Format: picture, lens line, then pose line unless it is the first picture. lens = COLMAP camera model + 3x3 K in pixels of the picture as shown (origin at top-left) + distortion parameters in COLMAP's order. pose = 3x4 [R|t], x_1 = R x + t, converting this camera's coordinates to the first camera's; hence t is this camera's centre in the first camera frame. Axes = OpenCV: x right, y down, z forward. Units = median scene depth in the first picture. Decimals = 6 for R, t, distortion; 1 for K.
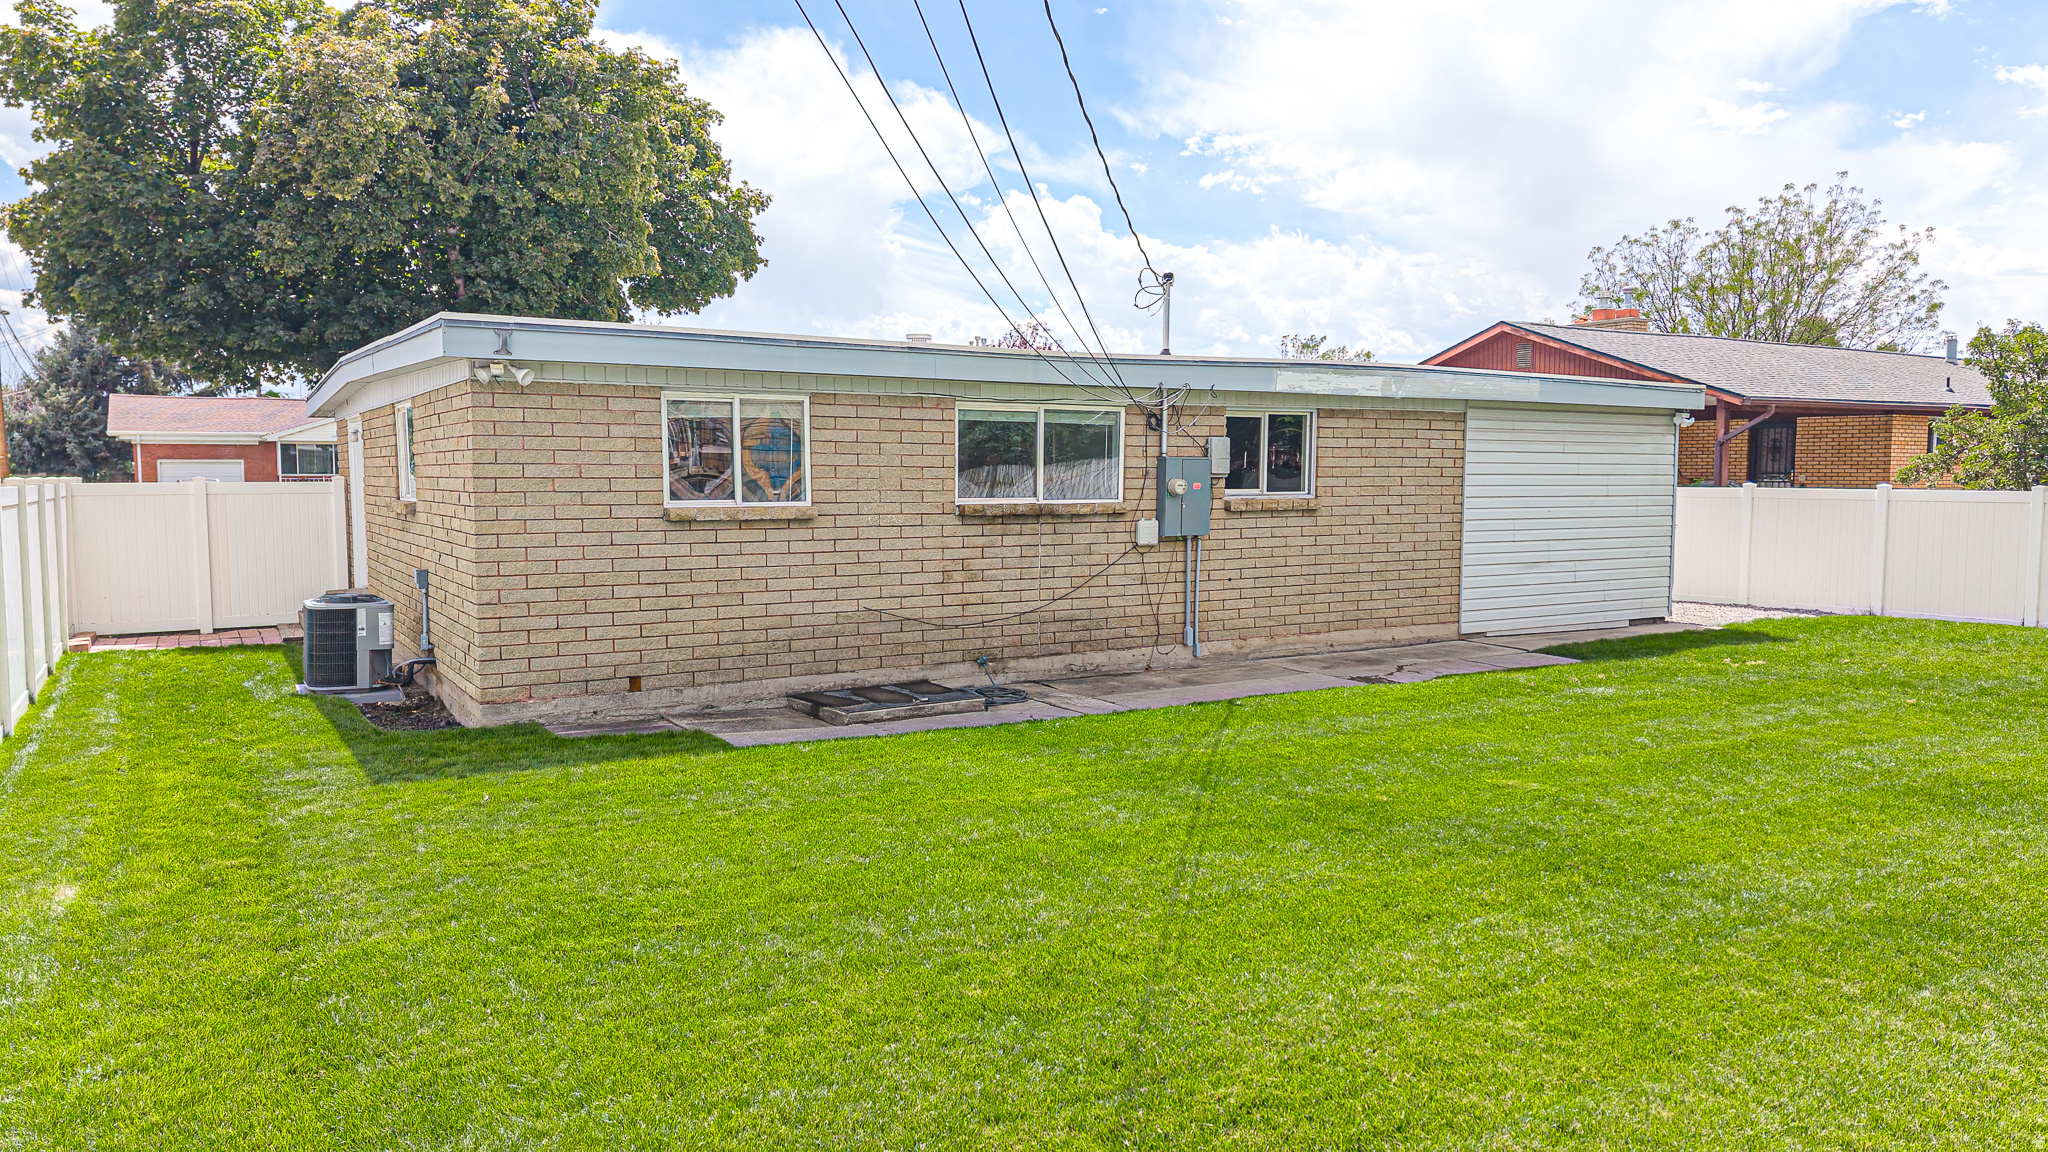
lens RADIAL K [[1363.9, 0, 1029.0], [0, 1363.9, 580.8], [0, 0, 1]] dist [0.007309, -0.007835]
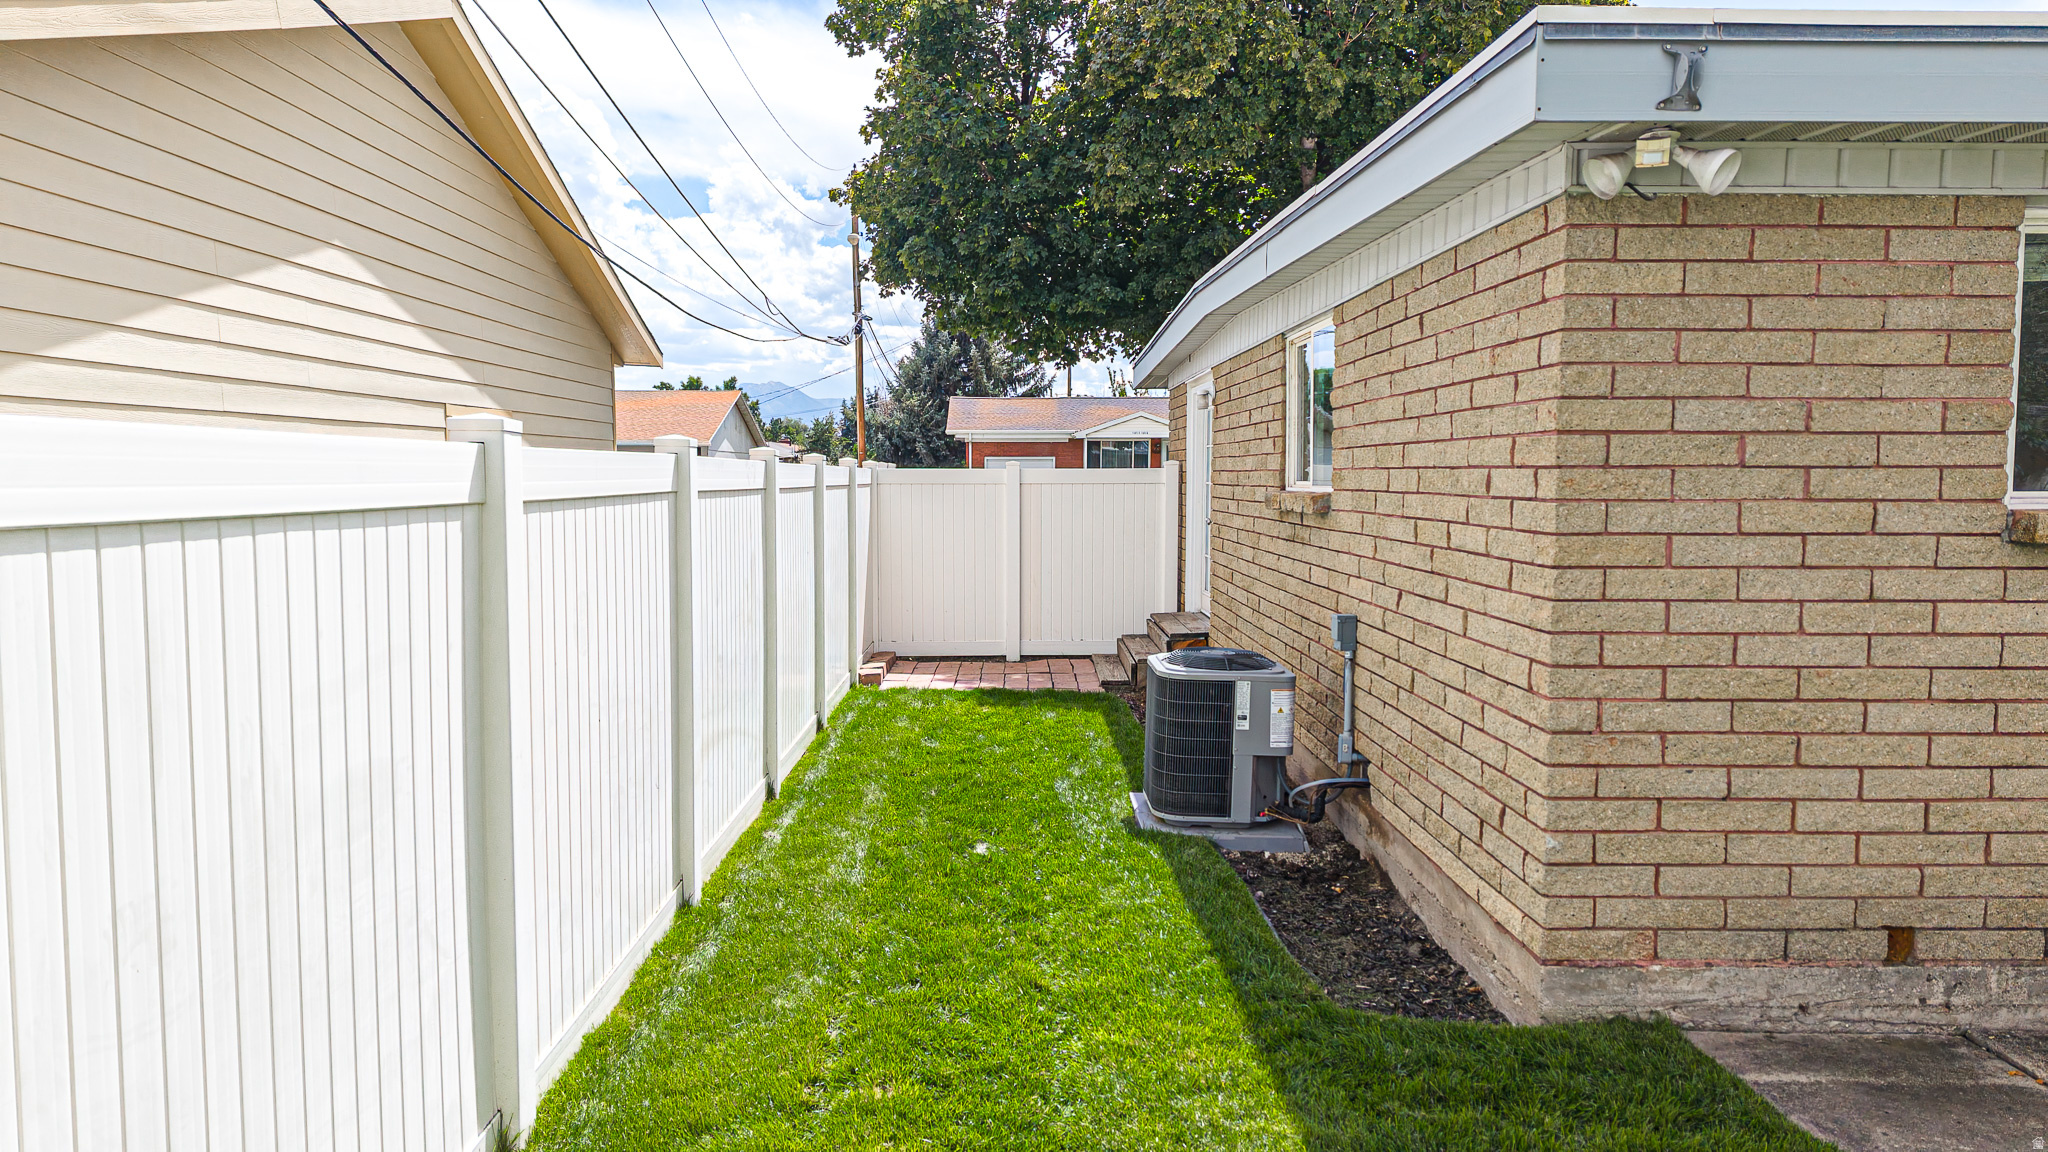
lens RADIAL K [[1363.9, 0, 1021.0], [0, 1363.9, 574.8], [0, 0, 1]] dist [0.007309, -0.007835]
pose [[0.856098, 0.039939, -0.515268, -0.213990], [-0.042590, 0.999070, 0.006678, -0.017685], [0.515056, 0.016228, 0.857003, 0.360387]]
